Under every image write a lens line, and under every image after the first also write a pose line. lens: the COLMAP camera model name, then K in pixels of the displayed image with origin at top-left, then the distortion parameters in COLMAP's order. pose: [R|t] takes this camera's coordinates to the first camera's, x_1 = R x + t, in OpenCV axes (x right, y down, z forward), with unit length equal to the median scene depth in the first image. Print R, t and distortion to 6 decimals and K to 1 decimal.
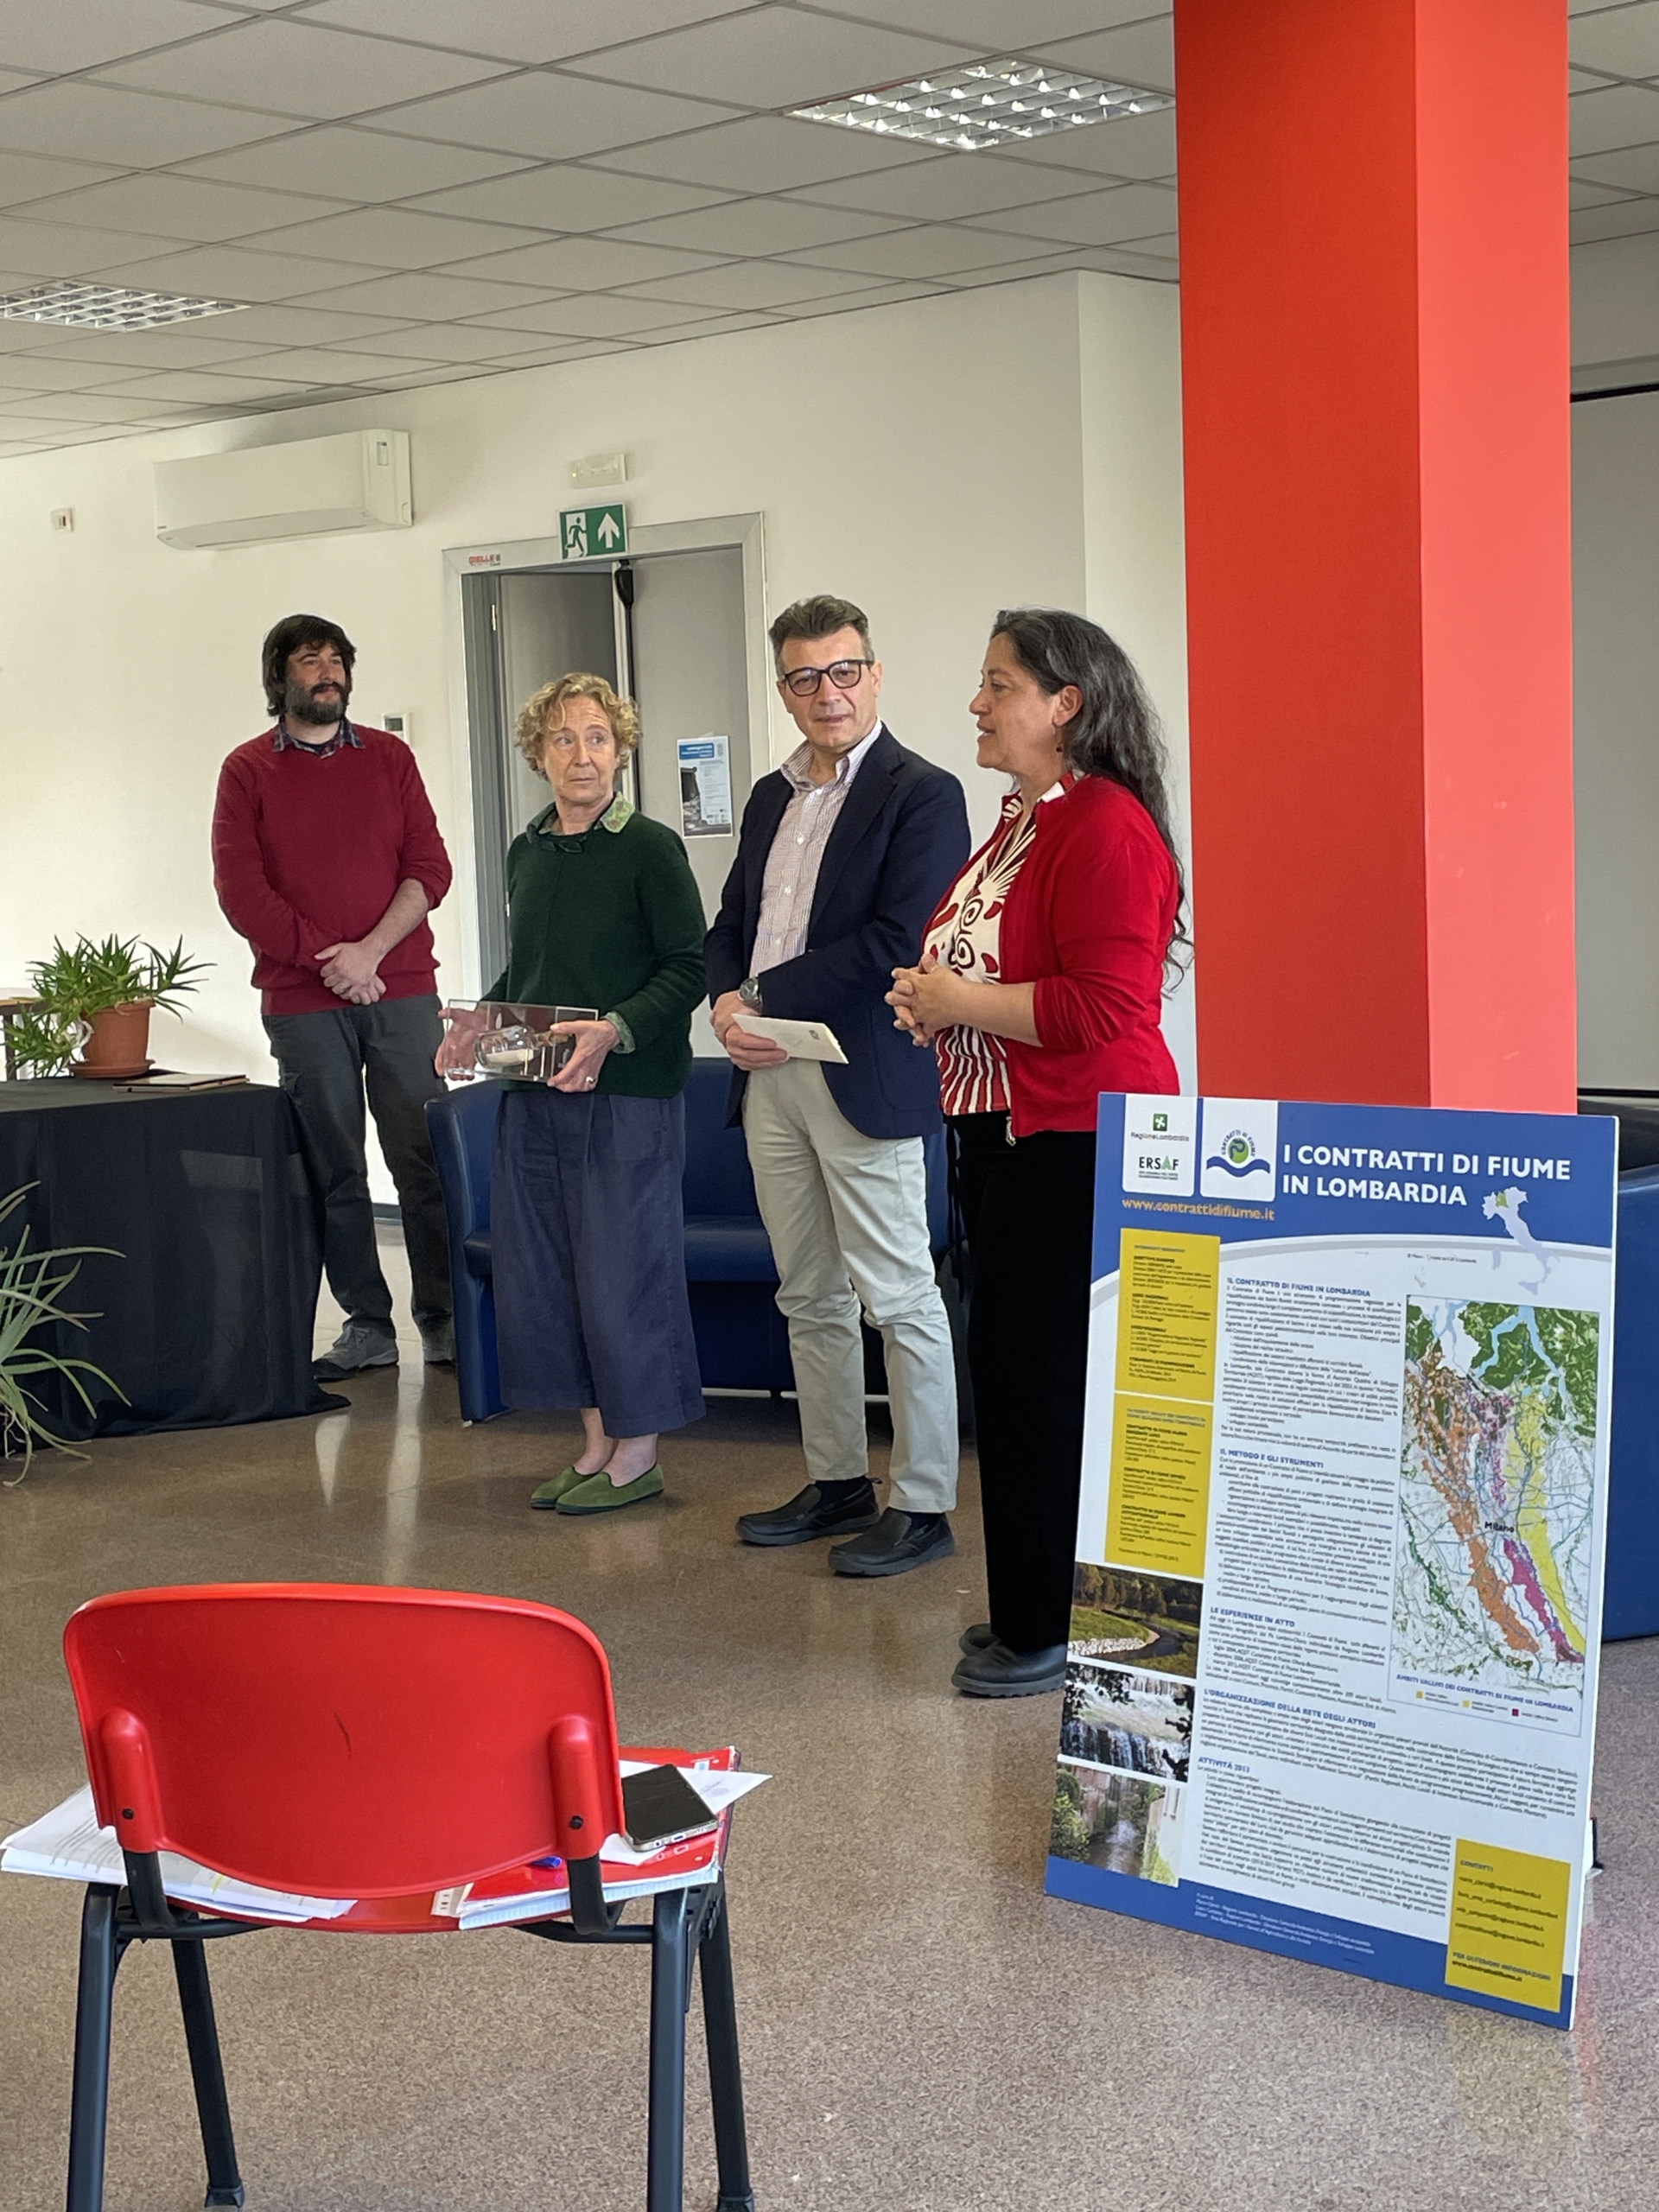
lens RADIAL K [[3128.7, 0, 835.9], [0, 3128.7, 1084.0], [0, 0, 1]] dist [0.087077, 0.000000]
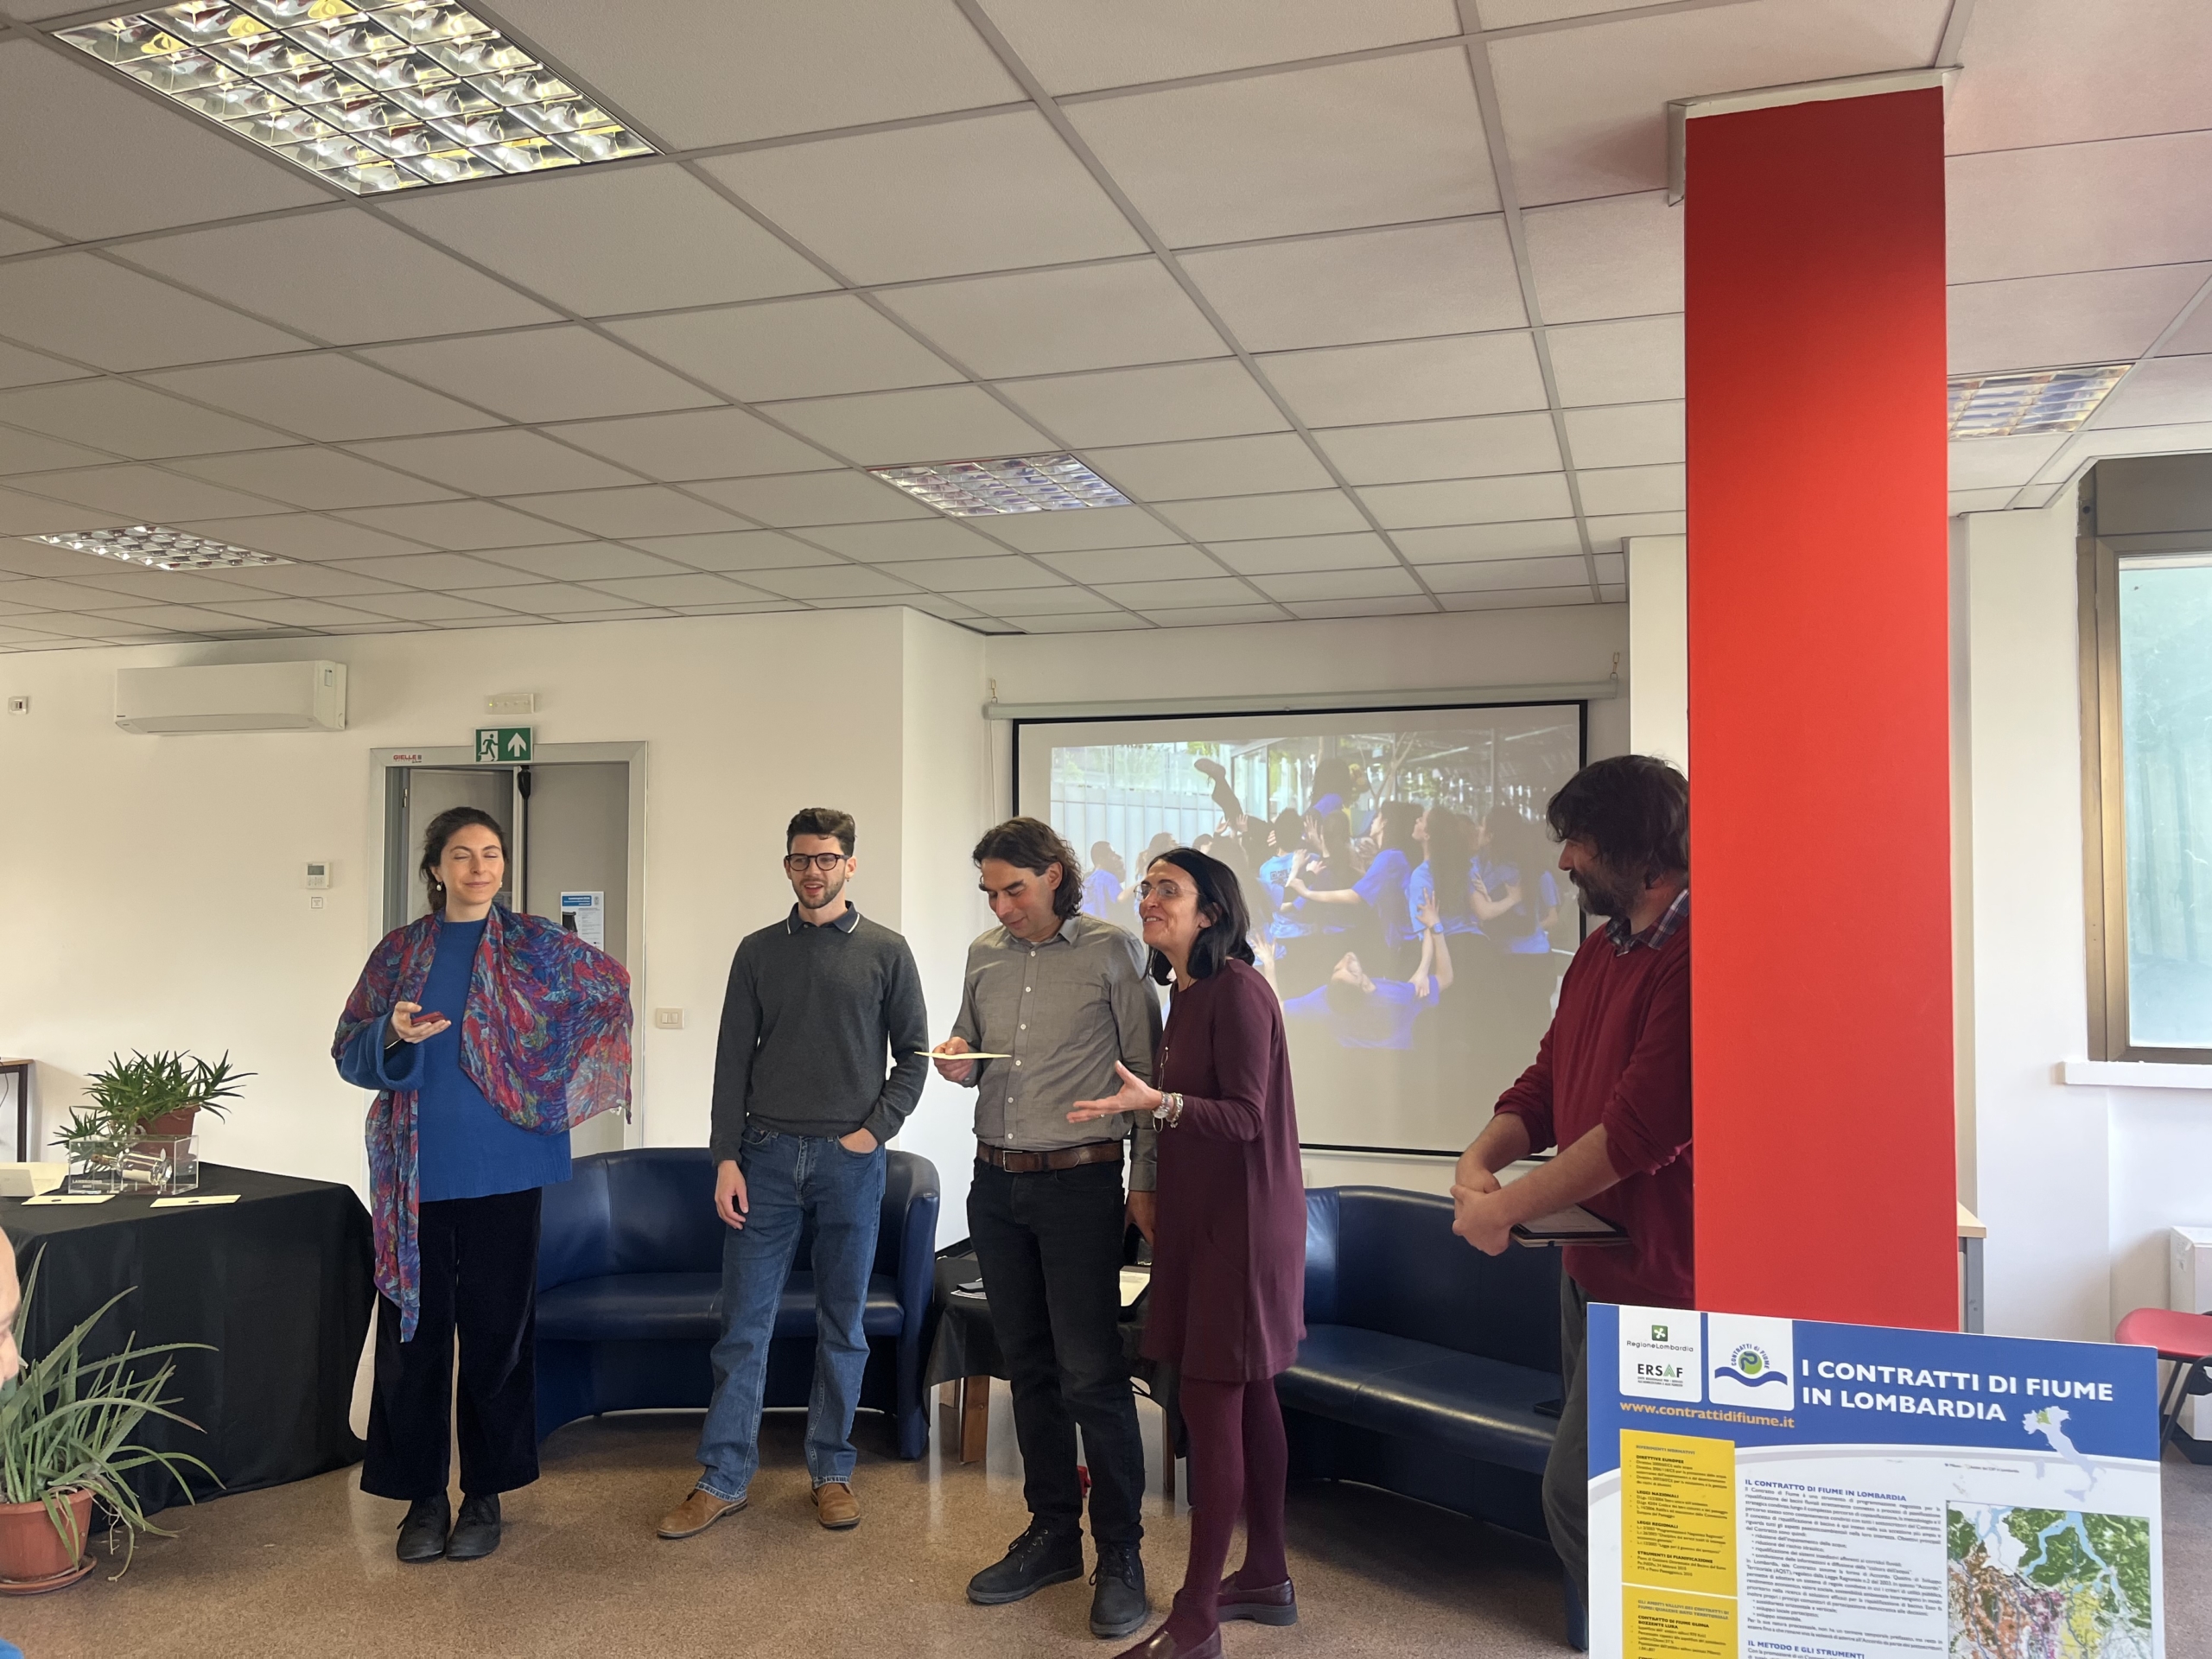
lens RADIAL K [[1659.2, 0, 1117.7], [0, 1659.2, 833.2], [0, 0, 1]] dist [0.055738, -0.082516]
pose [[0.908269, 0.053772, 0.414917, -0.242125], [0.001863, 0.991177, -0.132532, -0.063043], [-0.418383, 0.121148, 0.900155, 0.369129]]
